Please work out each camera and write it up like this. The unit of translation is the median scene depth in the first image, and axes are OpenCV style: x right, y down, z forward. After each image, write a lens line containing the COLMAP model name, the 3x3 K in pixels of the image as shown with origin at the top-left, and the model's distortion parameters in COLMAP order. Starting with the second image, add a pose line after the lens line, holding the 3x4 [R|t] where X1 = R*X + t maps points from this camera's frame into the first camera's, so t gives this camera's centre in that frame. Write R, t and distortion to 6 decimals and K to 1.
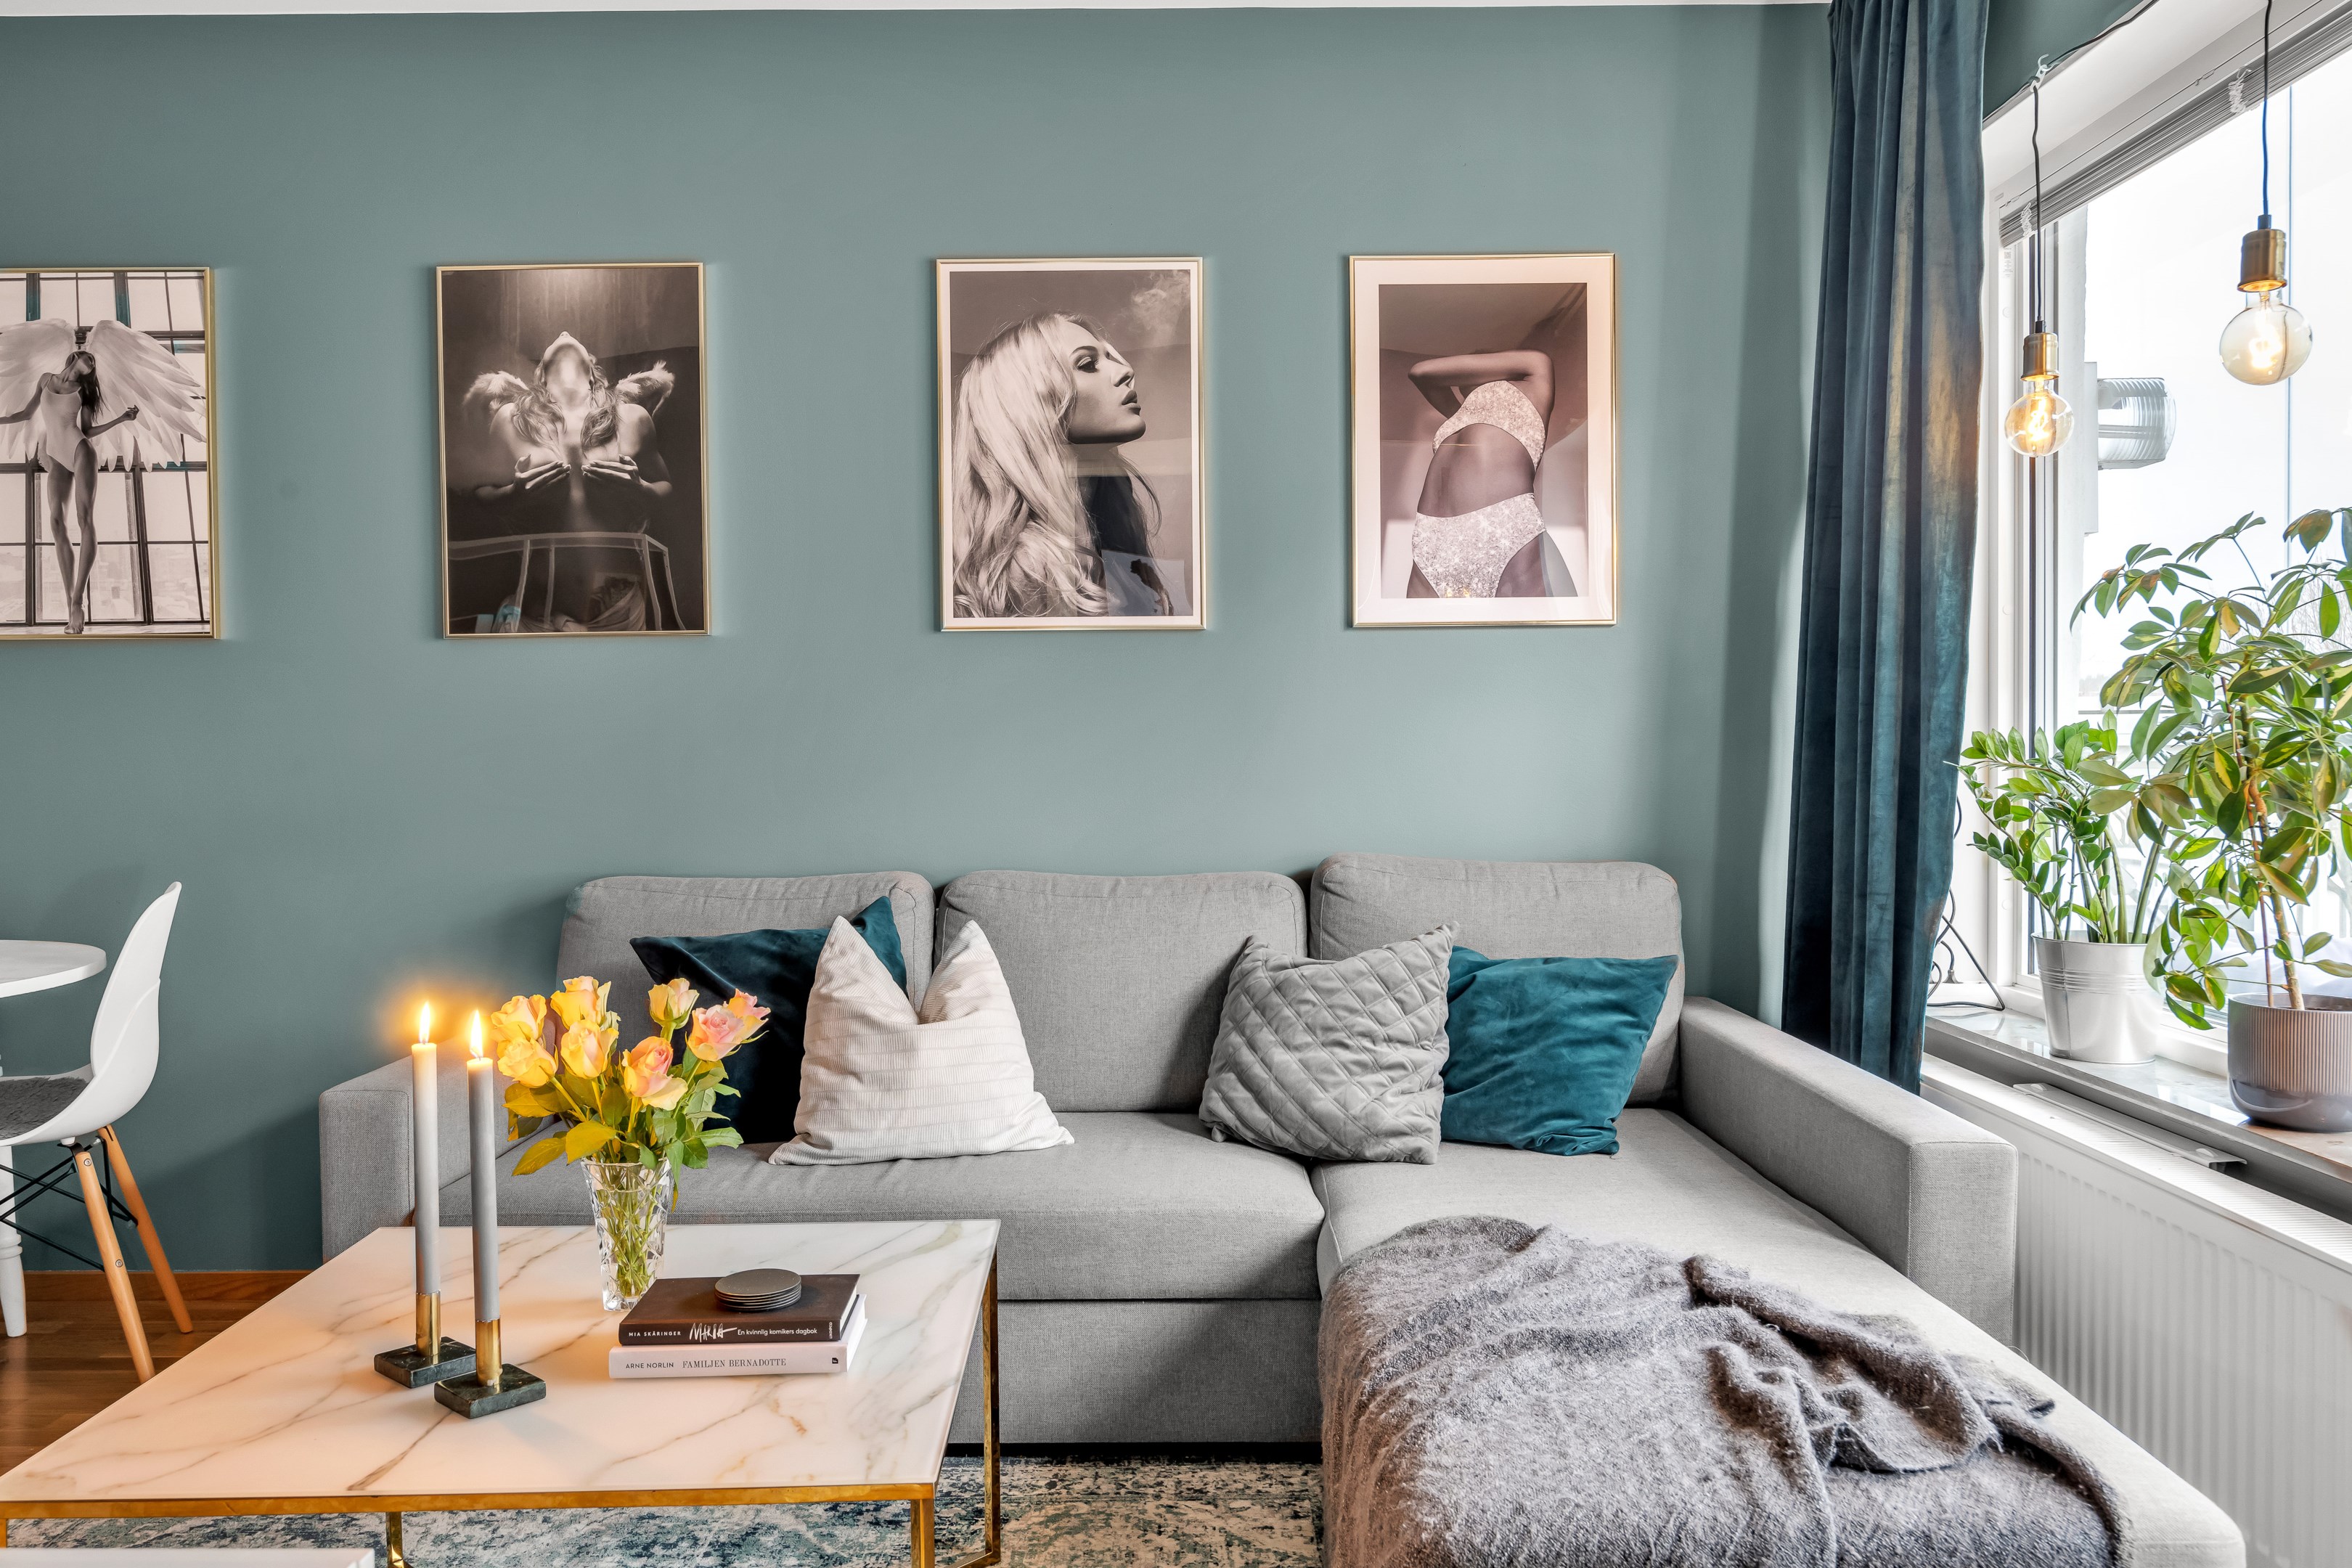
lens RADIAL K [[1674.0, 0, 1174.8], [0, 1674.0, 788.5], [0, 0, 1]] dist [-0.006911, -0.001331]
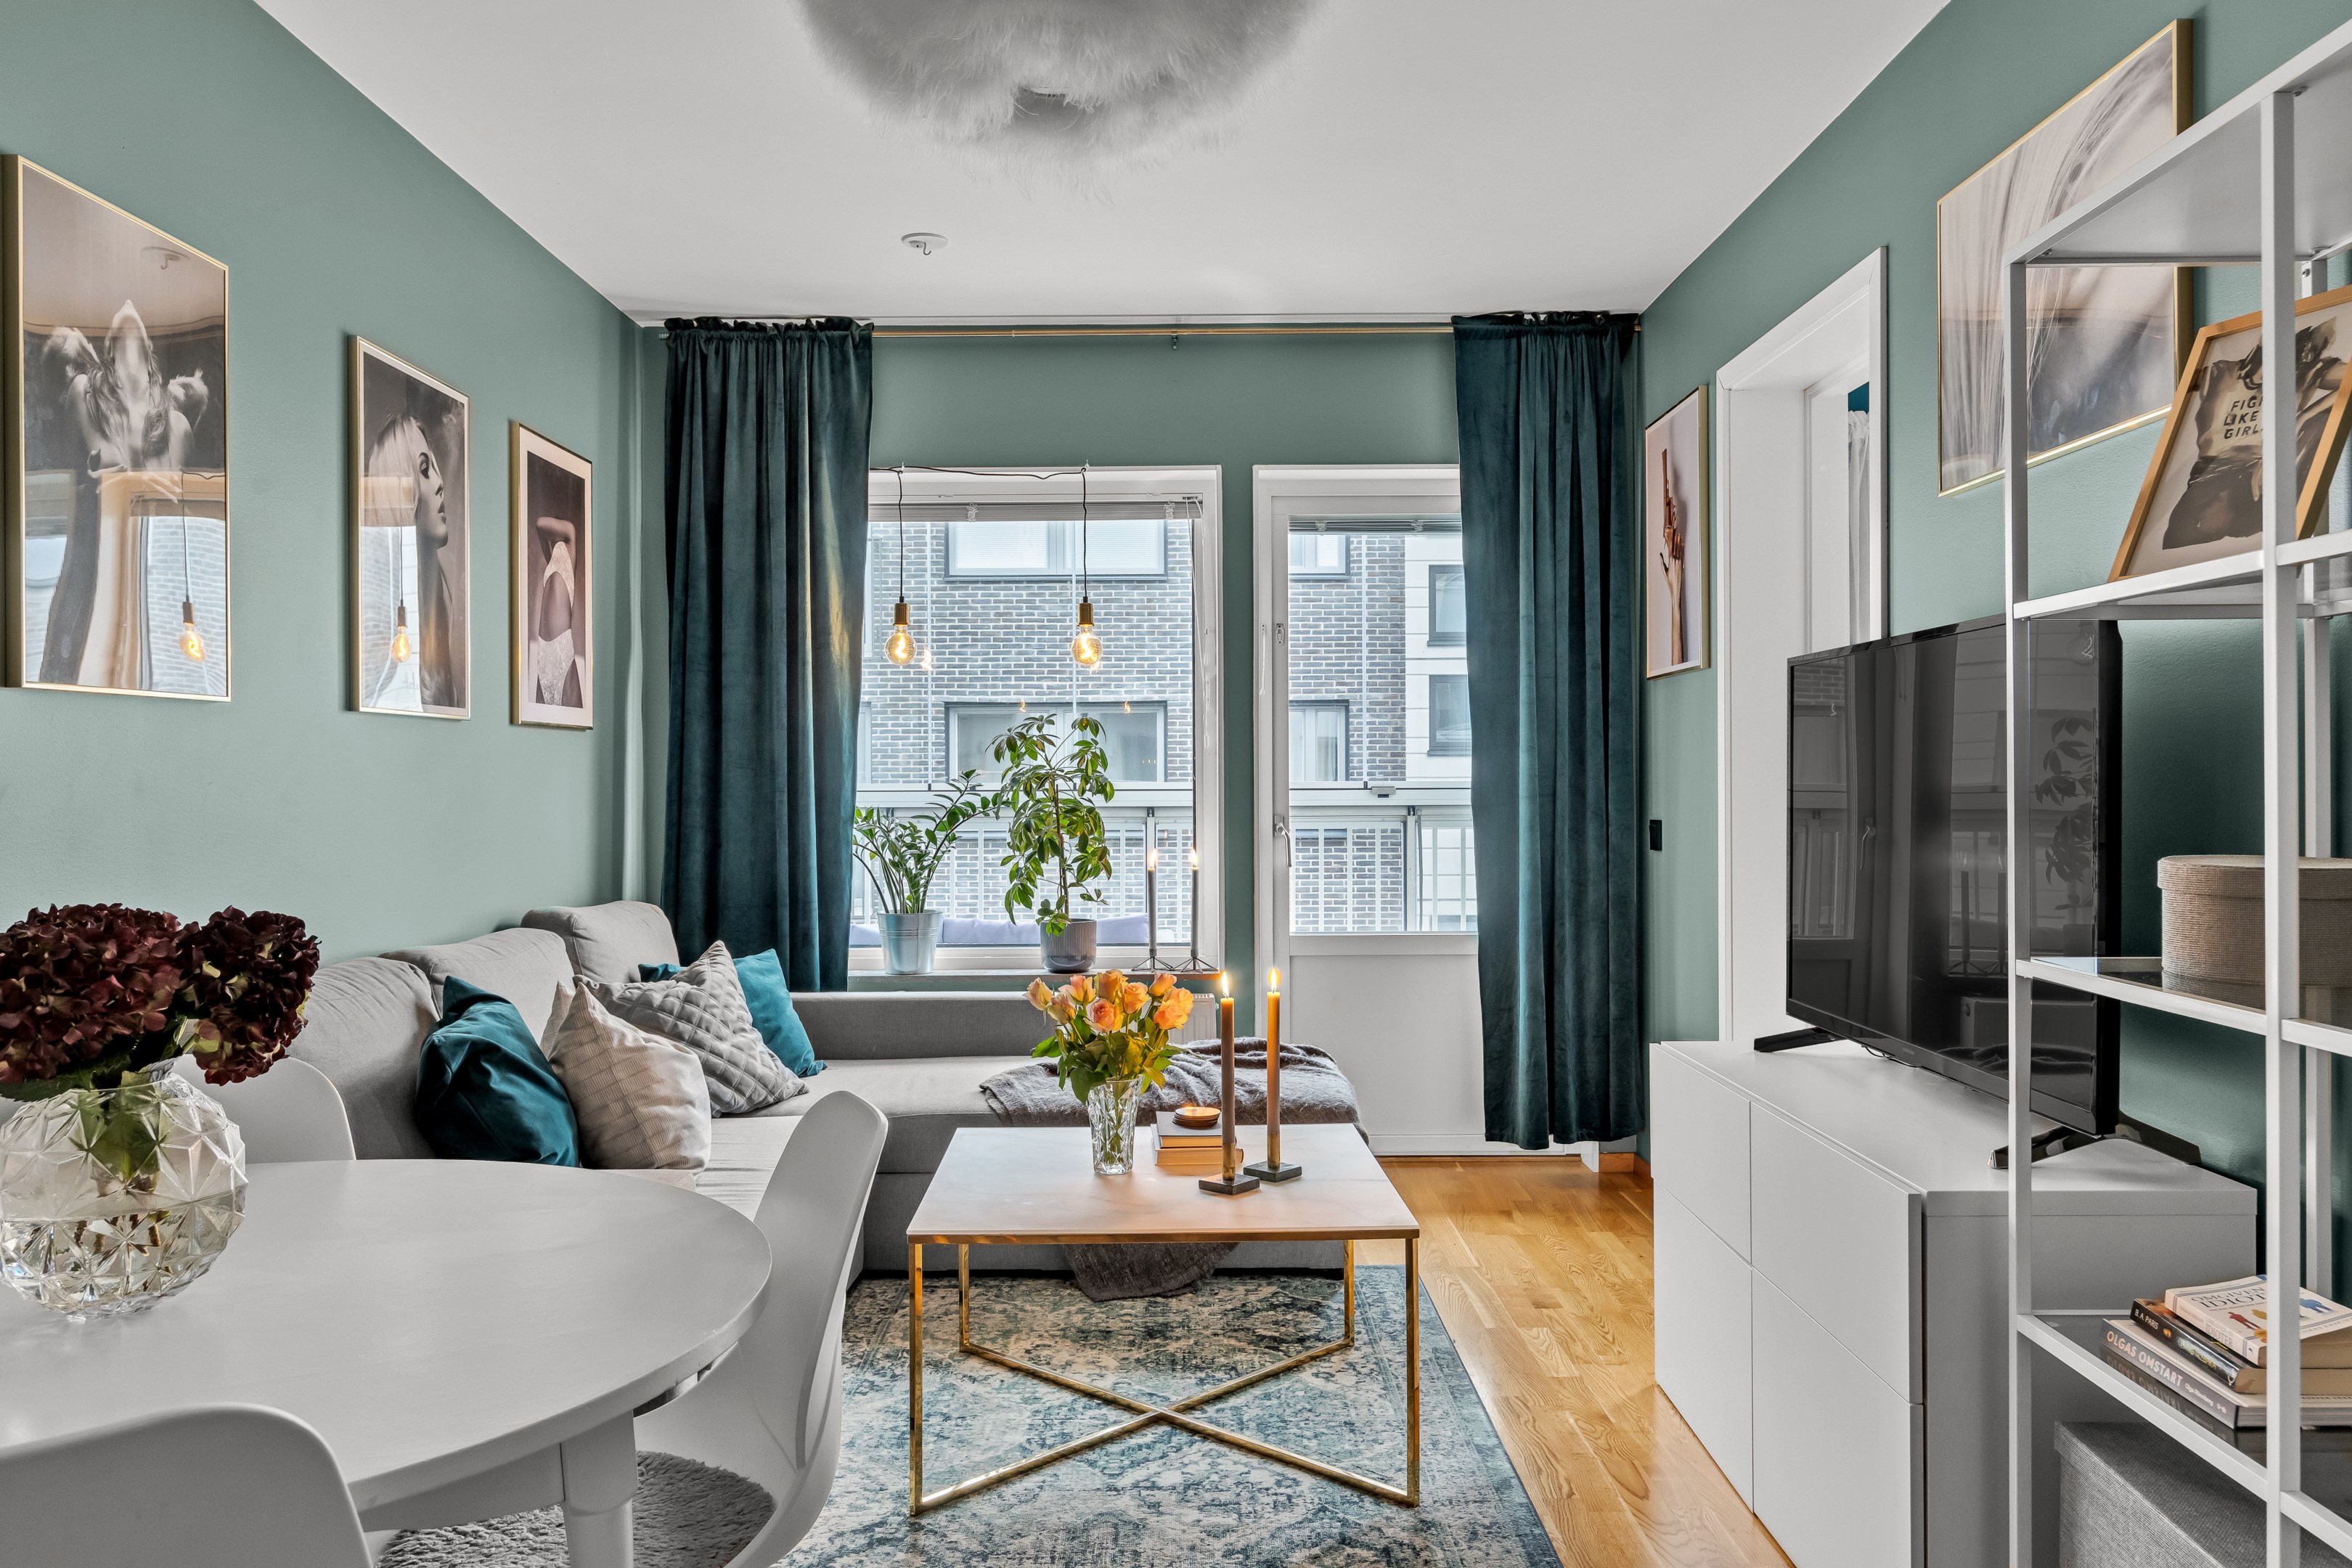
lens RADIAL K [[1712.4, 0, 1180.3], [0, 1712.4, 783.5], [0, 0, 1]] dist [-0.004935, -0.002130]
pose [[0.003467, 0.006519, 0.999973, -1.146888], [0.032338, 0.999455, -0.006628, -0.029743], [-0.999471, 0.032360, 0.003254, 0.520156]]
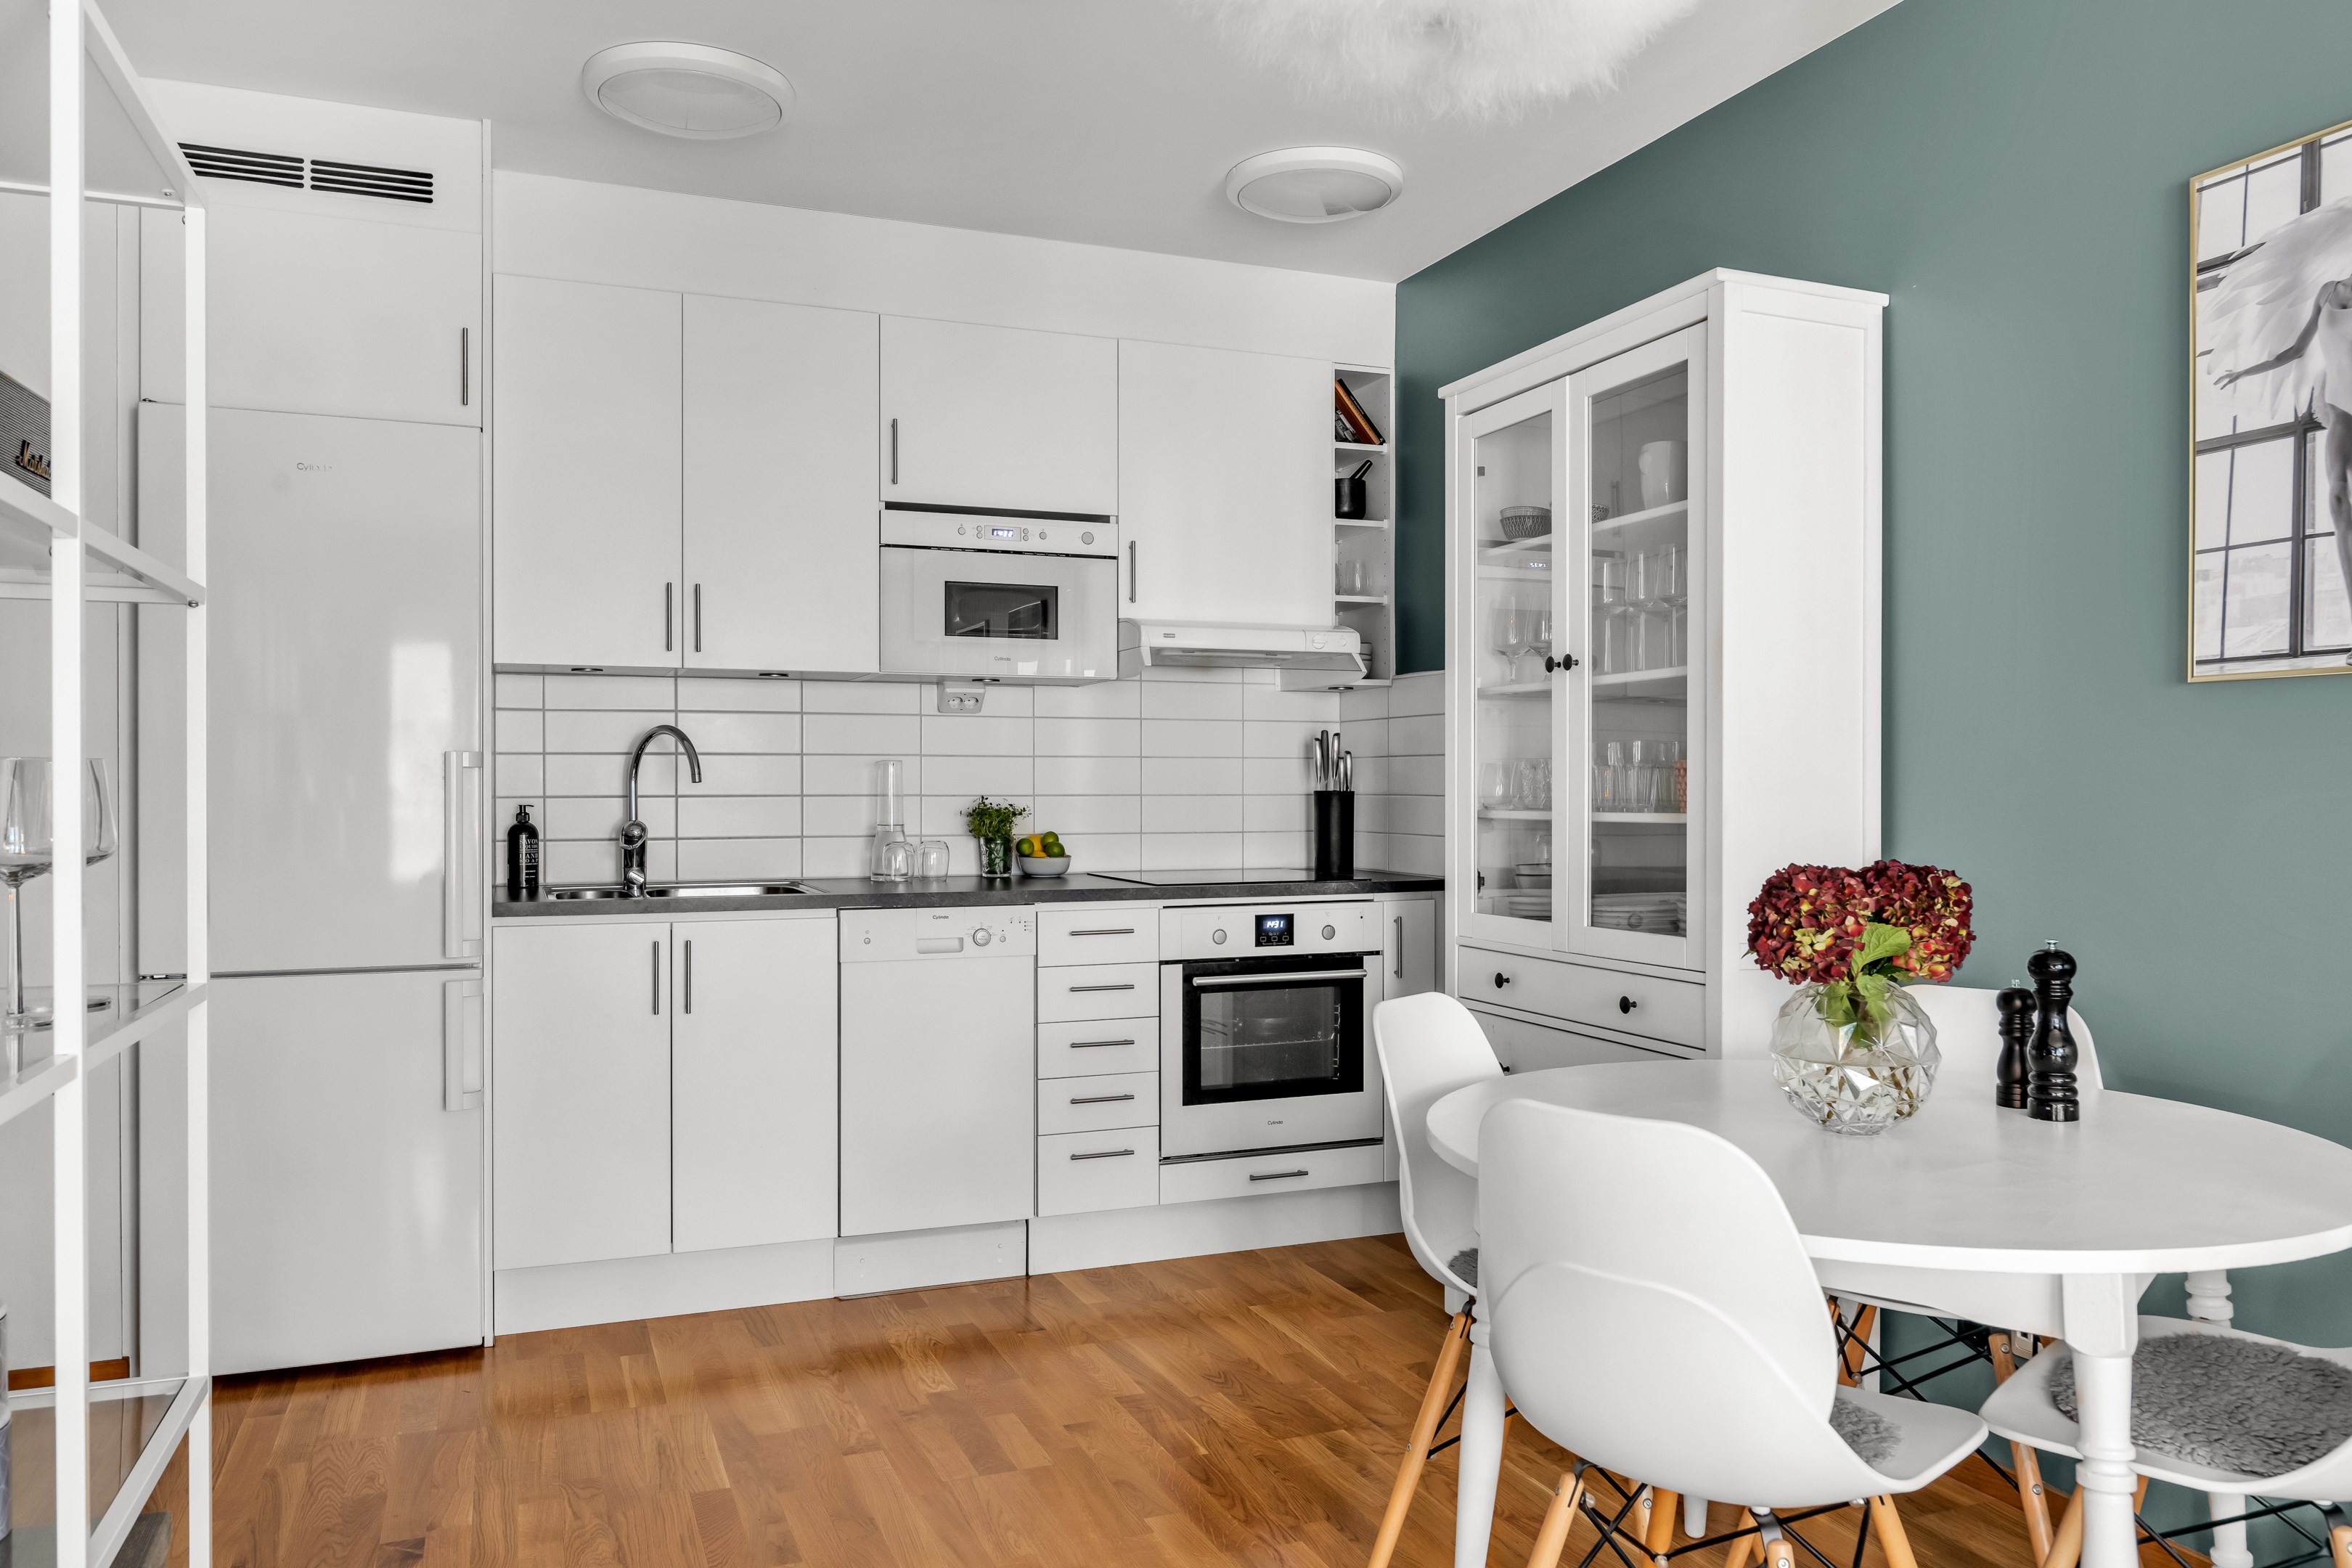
lens RADIAL K [[1674.0, 0, 1174.8], [0, 1674.0, 788.5], [0, 0, 1]] dist [-0.006911, -0.001331]
pose [[0.364916, 0.009946, -0.930987, -0.215142], [-0.028961, 0.999580, -0.000673, -0.029686], [0.930590, 0.027208, 0.365051, 0.322260]]
